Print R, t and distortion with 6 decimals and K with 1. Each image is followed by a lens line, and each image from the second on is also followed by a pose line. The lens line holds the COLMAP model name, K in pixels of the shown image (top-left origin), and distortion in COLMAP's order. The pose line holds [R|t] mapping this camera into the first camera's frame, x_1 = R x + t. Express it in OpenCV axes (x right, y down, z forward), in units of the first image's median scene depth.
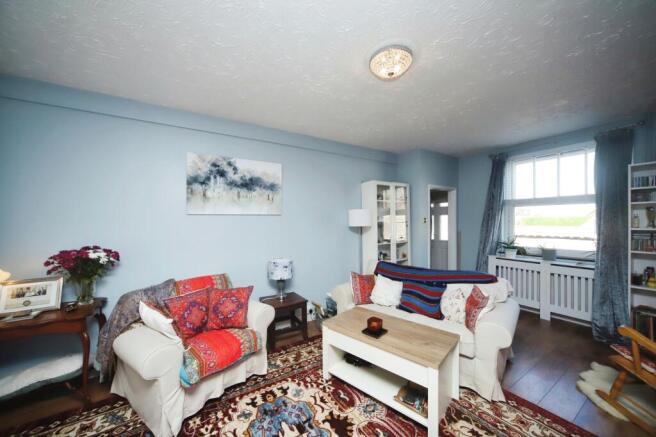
lens RADIAL K [[237.5, 0, 328.0], [0, 237.5, 218.5], [0, 0, 1]] dist [-0.000727, -0.000062]
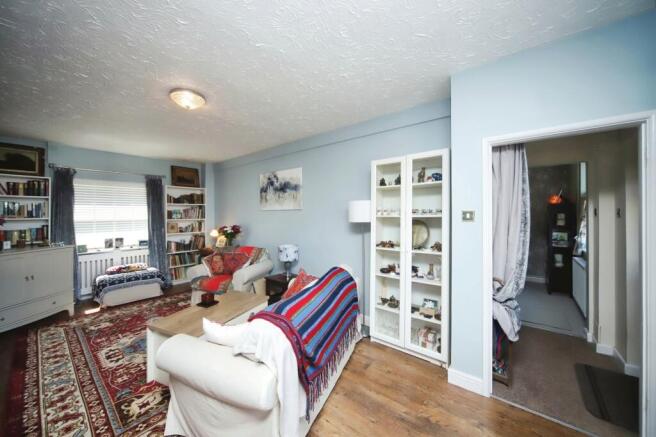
lens RADIAL K [[241.3, 0, 329.2], [0, 241.3, 214.2], [0, 0, 1]] dist [-0.000506, -0.000105]
pose [[0.321891, 0.008903, -0.946735, 1.116852], [0.005589, 0.999920, 0.011304, -0.006793], [0.946760, -0.008930, 0.321816, 0.828756]]
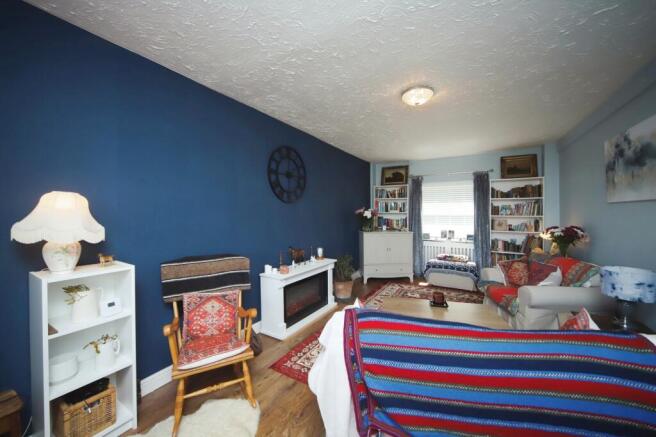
lens RADIAL K [[247.9, 0, 329.4], [0, 247.9, 214.4], [0, 0, 1]] dist [-0.000801, -0.000031]
pose [[-0.888323, 0.010273, -0.459105, 0.856731], [0.006092, 0.999925, 0.010588, 0.011711], [0.459180, 0.006609, -0.888319, 1.276074]]
